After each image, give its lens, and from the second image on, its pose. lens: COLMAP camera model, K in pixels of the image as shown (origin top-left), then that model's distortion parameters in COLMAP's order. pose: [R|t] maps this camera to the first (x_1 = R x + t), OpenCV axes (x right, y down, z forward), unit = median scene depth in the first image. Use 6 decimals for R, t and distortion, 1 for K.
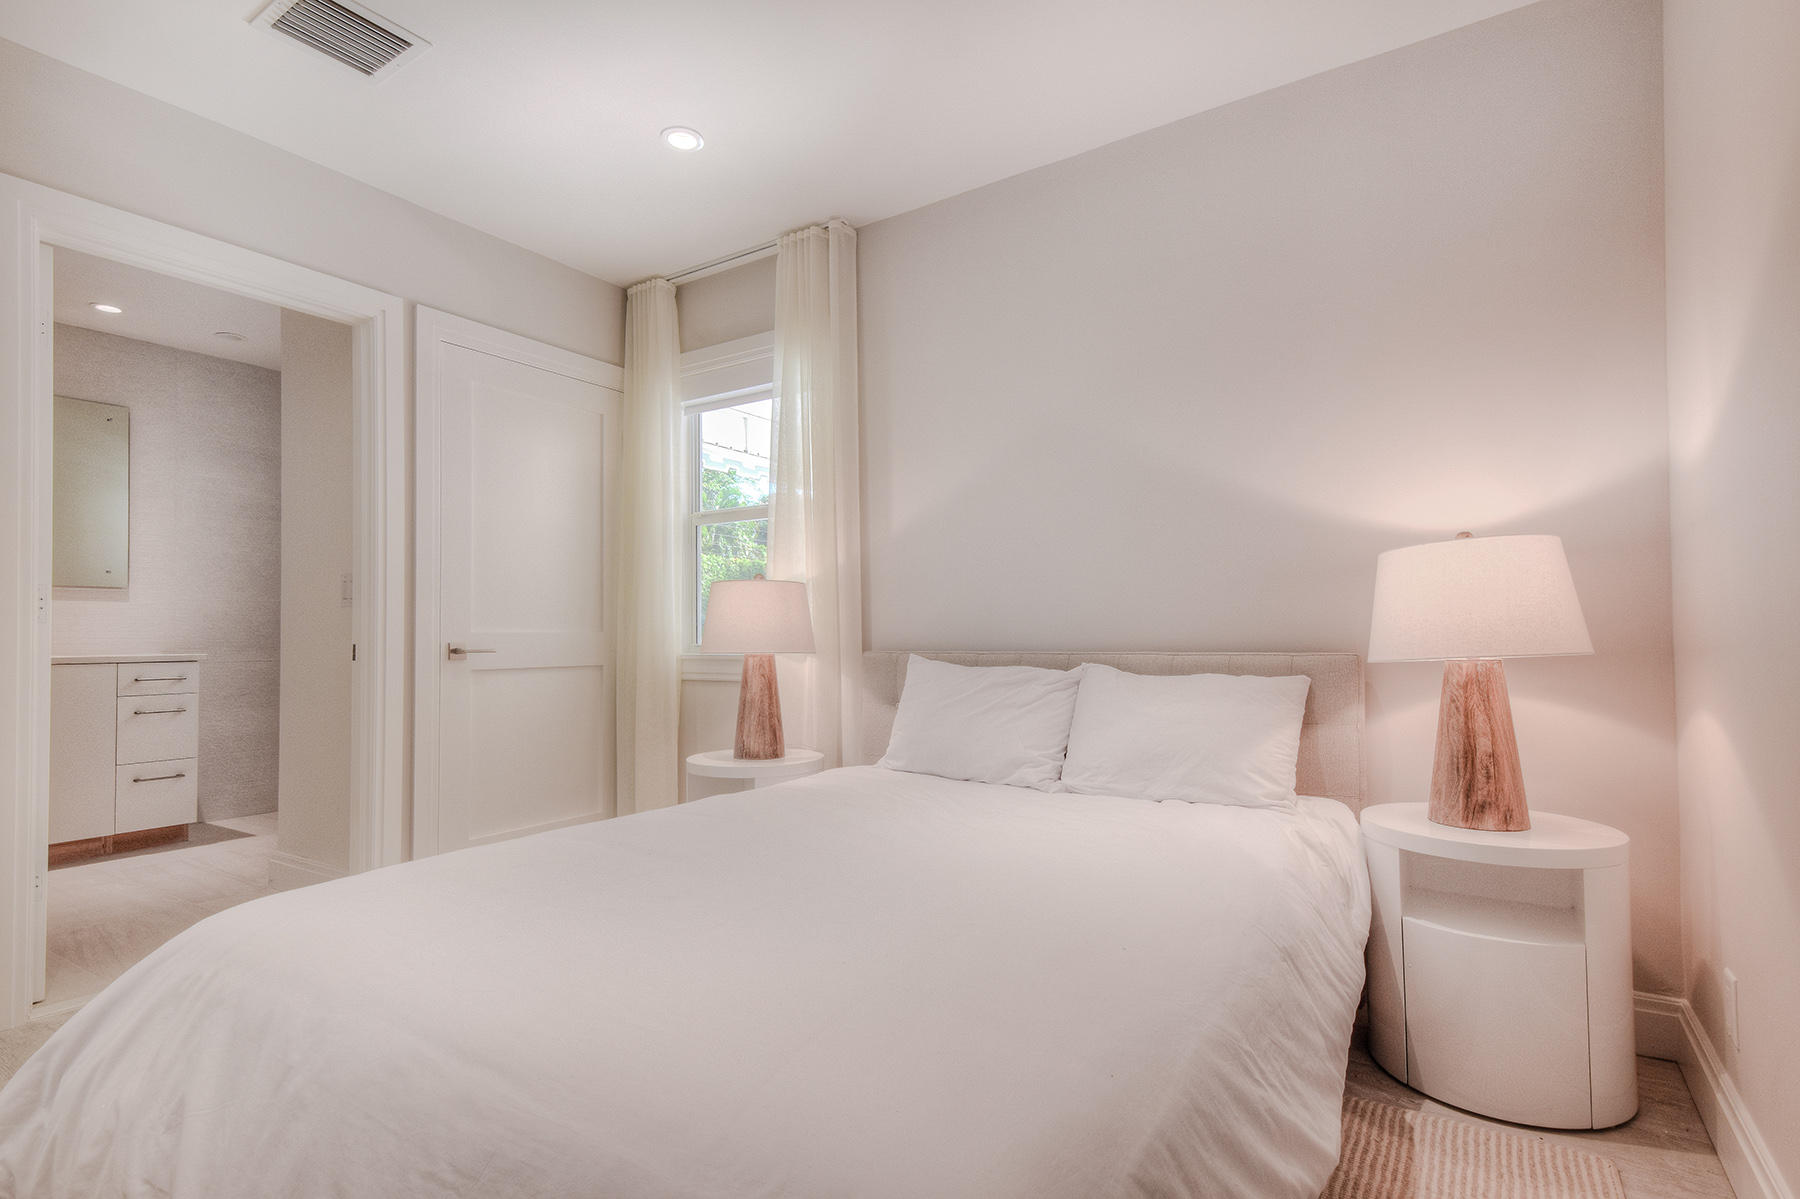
lens RADIAL K [[882.7, 0, 910.1], [0, 882.7, 627.7], [0, 0, 1]] dist [0.046301, -0.018581]
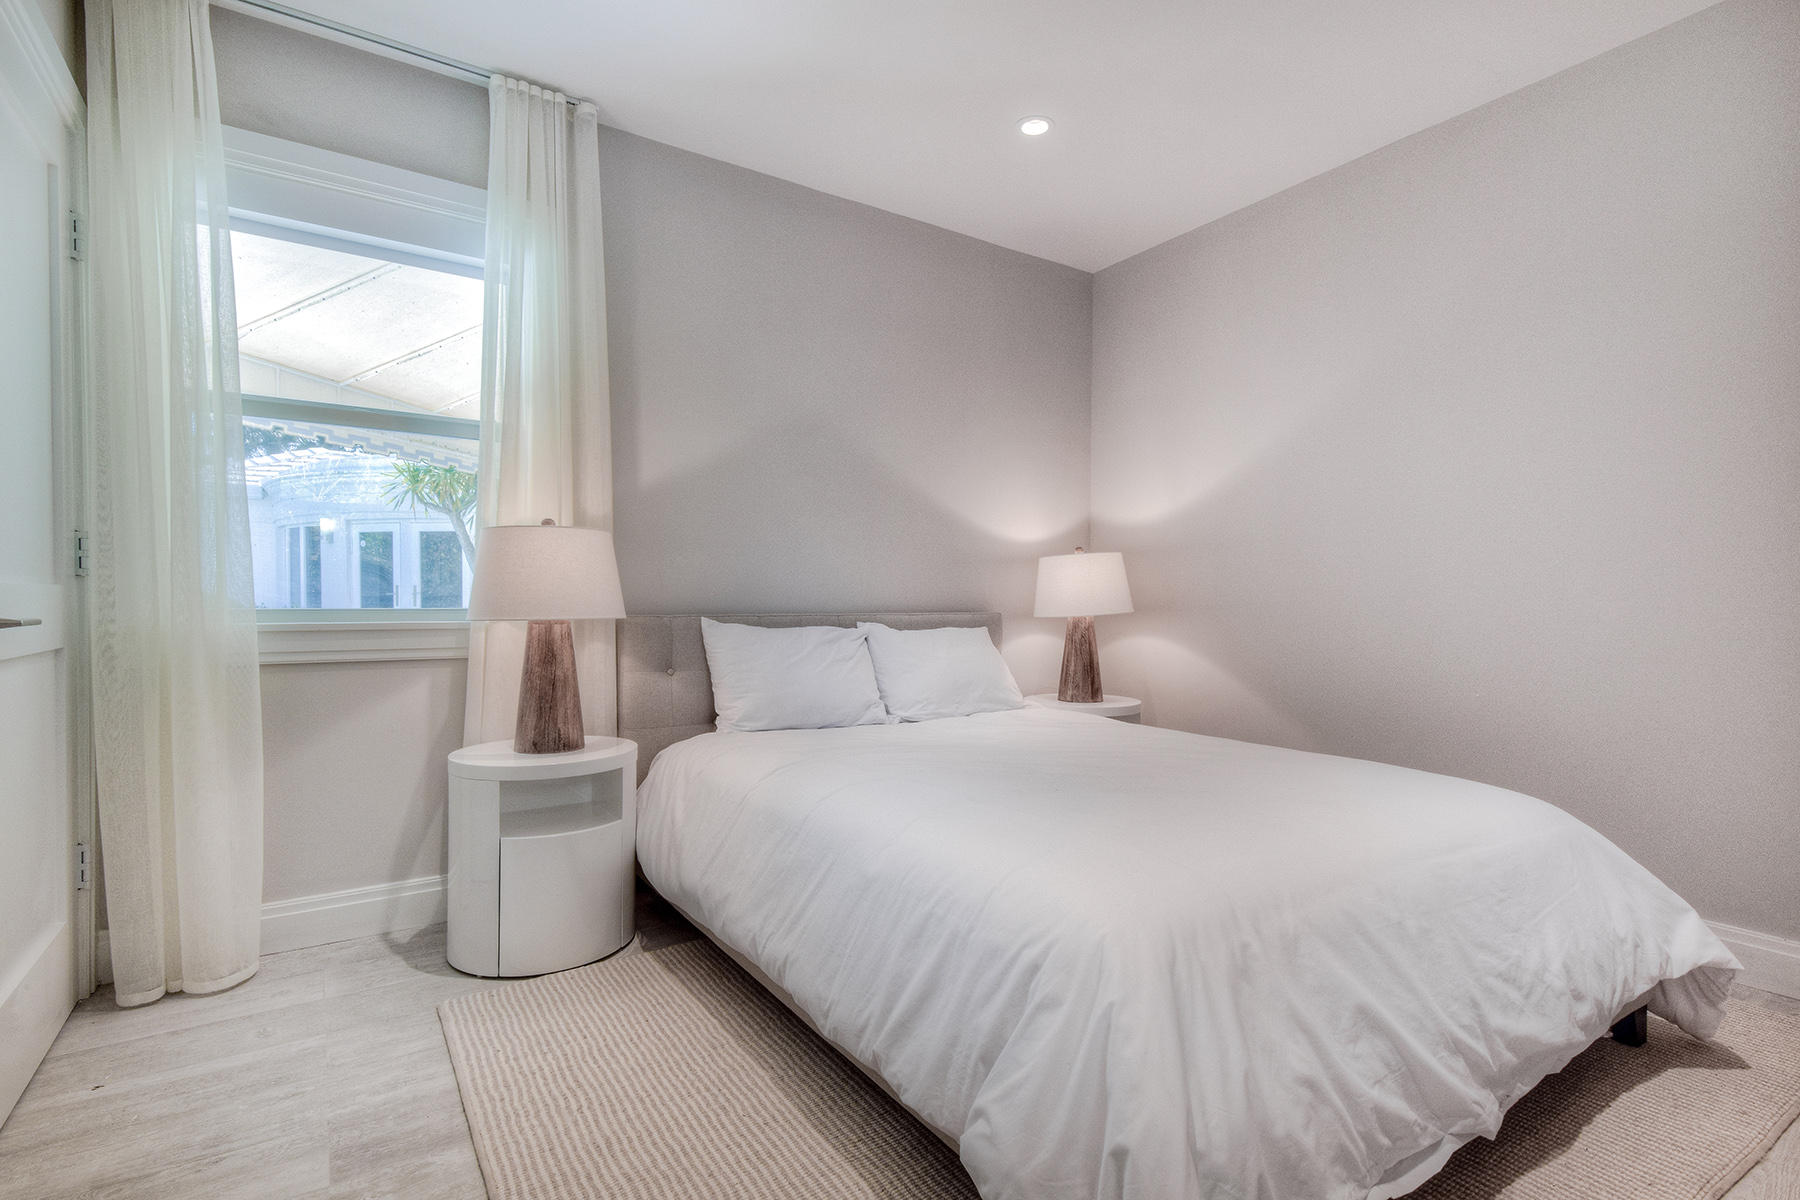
lens RADIAL K [[914.4, 0, 859.1], [0, 914.4, 605.7], [0, 0, 1]] dist [0.050499, -0.023101]
pose [[0.378584, -0.003709, 0.925560, -0.782322], [-0.020837, 0.999704, 0.012529, 0.000918], [-0.925332, -0.024029, 0.378395, 0.409495]]
